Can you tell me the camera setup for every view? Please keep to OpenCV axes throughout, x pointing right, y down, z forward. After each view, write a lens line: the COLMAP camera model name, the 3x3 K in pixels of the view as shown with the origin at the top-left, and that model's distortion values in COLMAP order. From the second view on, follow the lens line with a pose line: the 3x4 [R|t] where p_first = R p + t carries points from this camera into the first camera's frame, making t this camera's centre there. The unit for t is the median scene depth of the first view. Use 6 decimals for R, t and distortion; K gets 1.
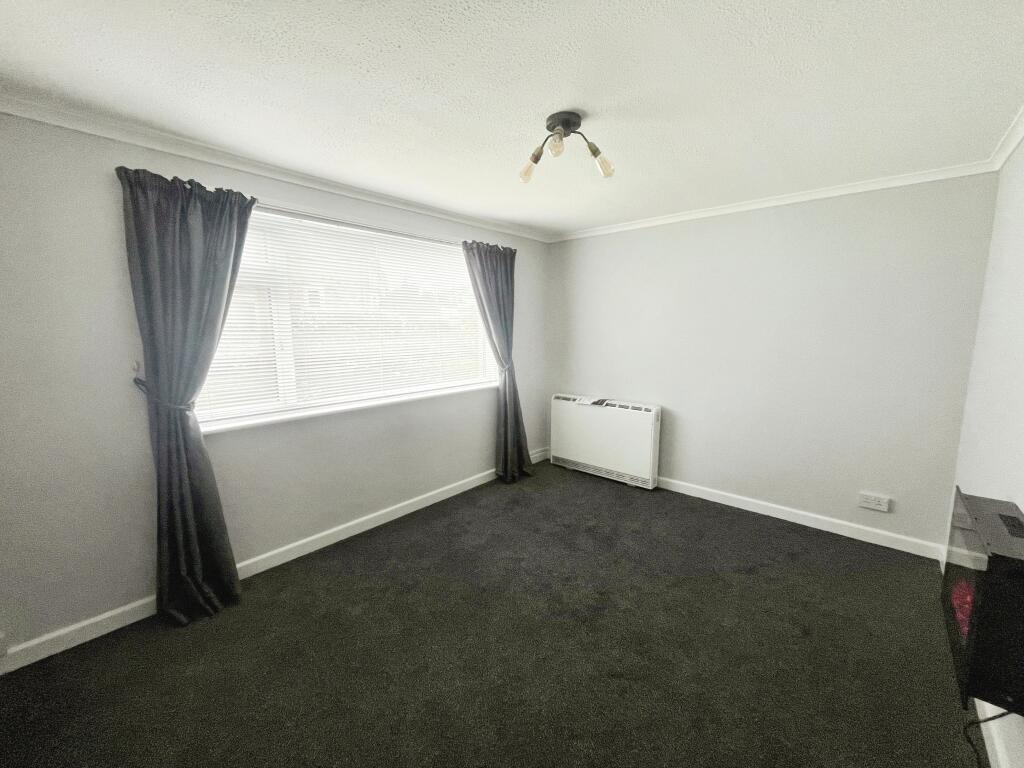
lens RADIAL K [[450.4, 0, 509.6], [0, 450.4, 391.5], [0, 0, 1]] dist [0.001456, 0.000199]
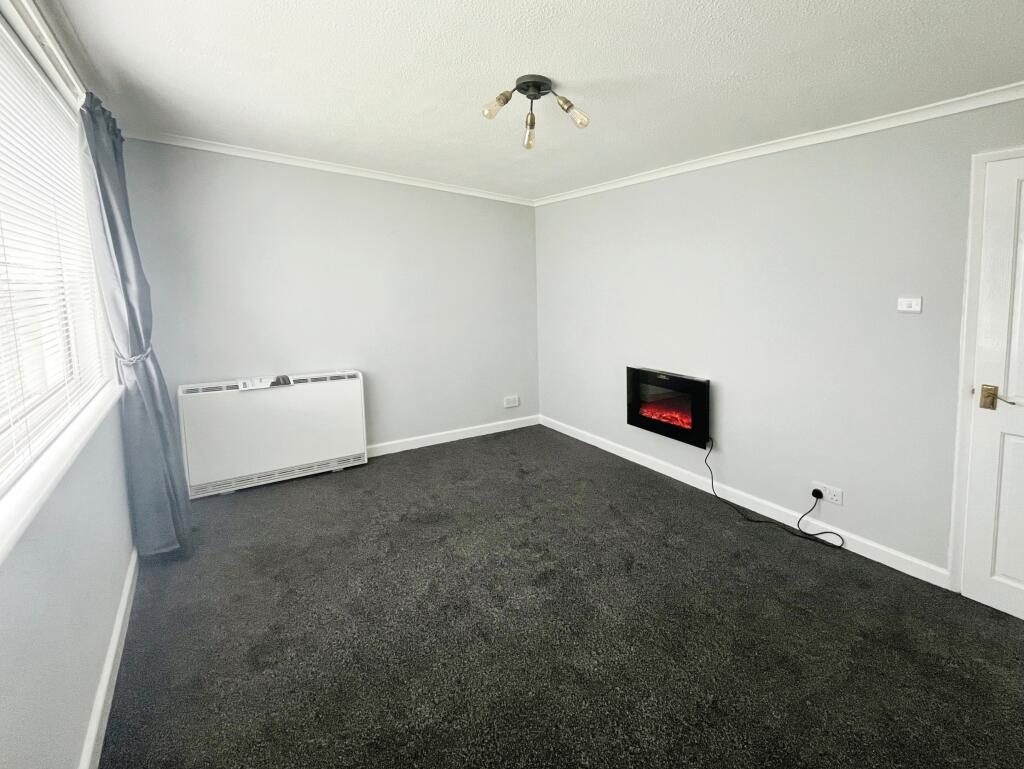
lens RADIAL K [[450.4, 0, 509.6], [0, 450.4, 392.0], [0, 0, 1]] dist [0.001456, 0.000199]
pose [[0.159602, -0.214305, 0.963639, -0.478008], [0.115704, 0.973485, 0.197331, -0.064259], [-0.980377, 0.080002, 0.180167, 0.552445]]
